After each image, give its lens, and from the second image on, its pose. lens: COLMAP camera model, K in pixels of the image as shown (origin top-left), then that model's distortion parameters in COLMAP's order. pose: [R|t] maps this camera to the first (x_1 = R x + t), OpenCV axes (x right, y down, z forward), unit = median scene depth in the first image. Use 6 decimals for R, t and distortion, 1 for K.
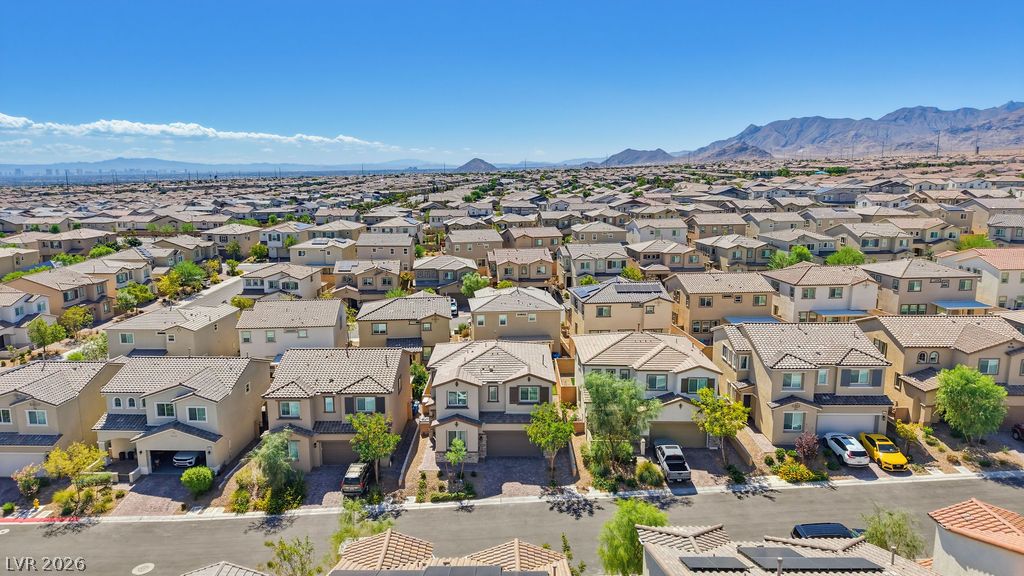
lens RADIAL K [[687.9, 0, 512.0], [0, 687.9, 288.0], [0, 0, 1]] dist [0.022971, -0.006639]
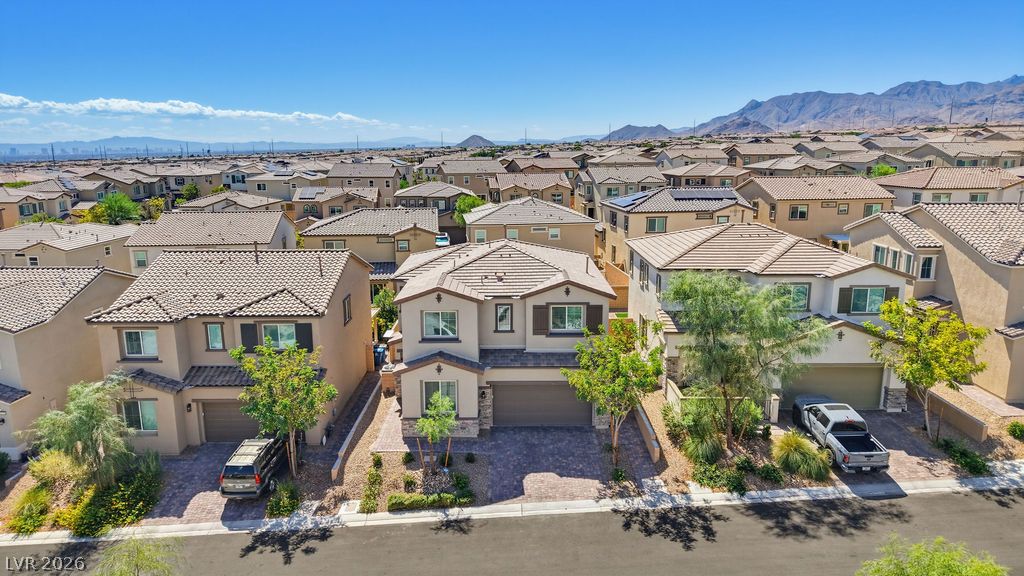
lens RADIAL K [[682.4, 0, 512.0], [0, 682.4, 288.0], [0, 0, 1]] dist [0.008904, 0.000013]
pose [[0.999993, -0.003432, 0.001388, -0.021475], [0.003392, 0.999589, 0.028449, 0.113750], [-0.001485, -0.028444, 0.999594, 0.438686]]
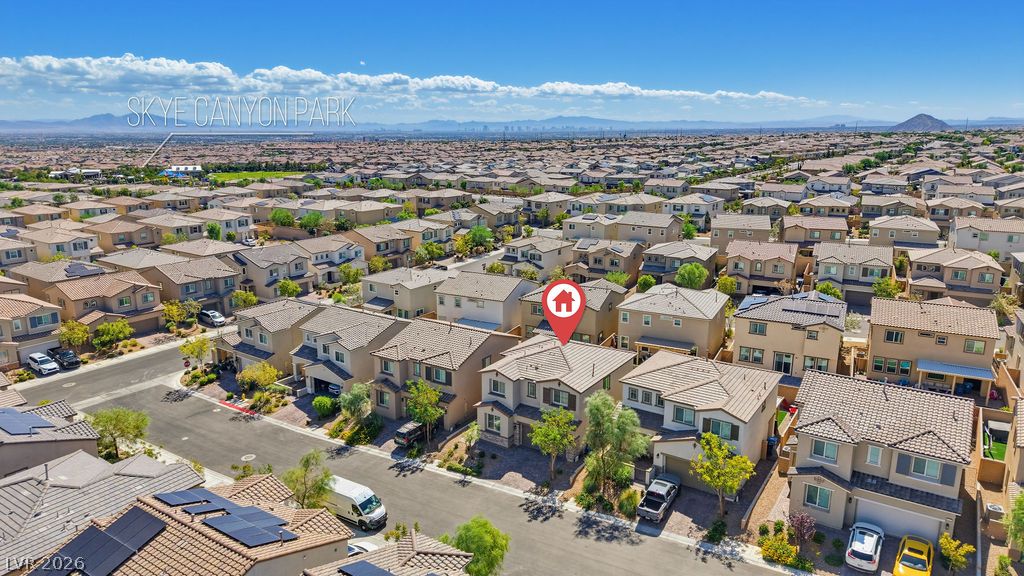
lens RADIAL K [[689.7, 0, 512.0], [0, 689.7, 288.0], [0, 0, 1]] dist [0.073598, -0.078586]
pose [[0.835155, 0.133697, -0.533517, 0.503687], [-0.101965, 0.990827, 0.088684, -0.097748], [0.540480, -0.019665, 0.841127, 0.072654]]
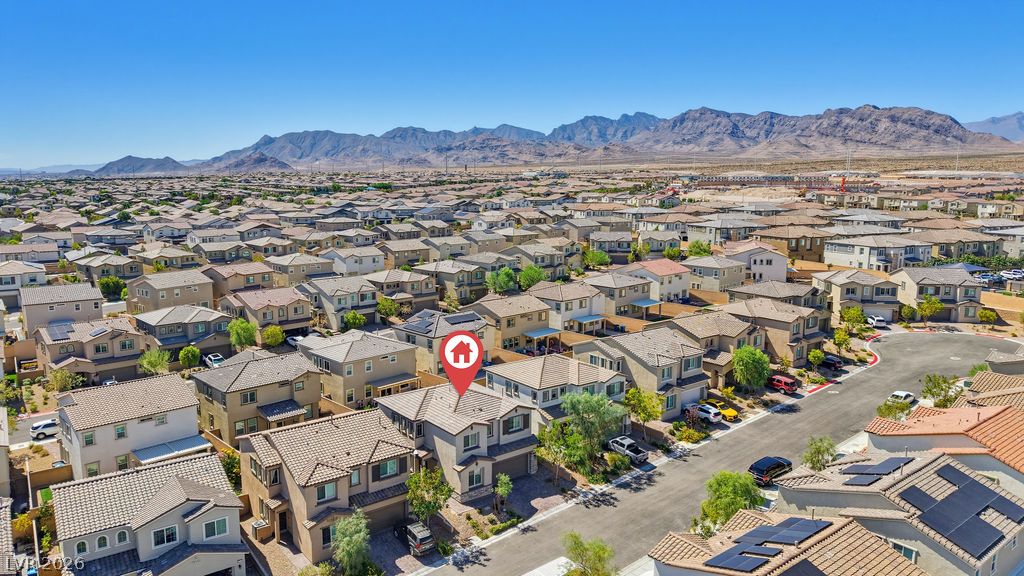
lens RADIAL K [[698.6, 0, 512.0], [0, 698.6, 288.0], [0, 0, 1]] dist [0.026644, -0.000324]
pose [[0.779258, -0.091734, 0.619952, -0.684063], [0.101186, 0.994667, 0.019994, -0.095420], [-0.618480, 0.047150, 0.784385, 0.069863]]
